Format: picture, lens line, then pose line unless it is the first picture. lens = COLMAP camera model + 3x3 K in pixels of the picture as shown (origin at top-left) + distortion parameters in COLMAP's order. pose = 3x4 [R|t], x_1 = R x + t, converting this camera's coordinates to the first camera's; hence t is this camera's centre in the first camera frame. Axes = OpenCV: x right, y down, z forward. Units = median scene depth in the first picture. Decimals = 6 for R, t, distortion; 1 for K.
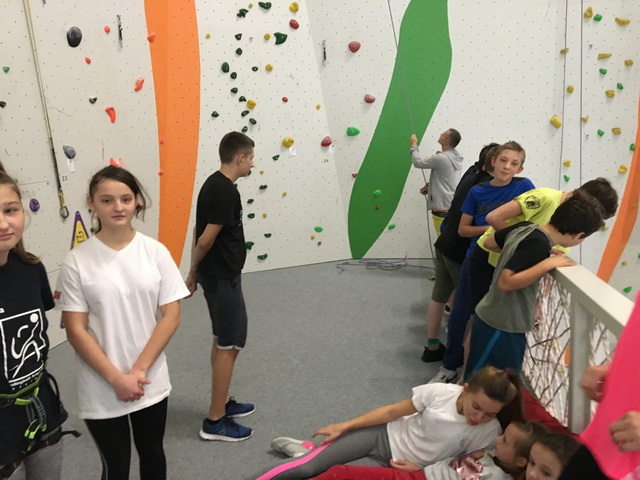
lens RADIAL K [[540.5, 0, 324.8], [0, 540.5, 244.3], [0, 0, 1]] dist [0.064570, -0.079426]
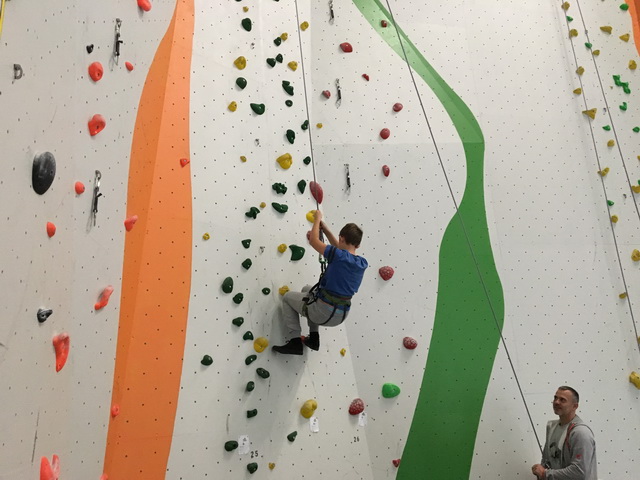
lens RADIAL K [[540.5, 0, 323.5], [0, 540.5, 237.4], [0, 0, 1]] dist [0.064570, -0.079426]
pose [[0.945493, 0.088701, 0.313329, -0.271088], [0.067277, 0.888221, -0.454463, -0.085387], [-0.318617, 0.450772, 0.833839, 0.421780]]
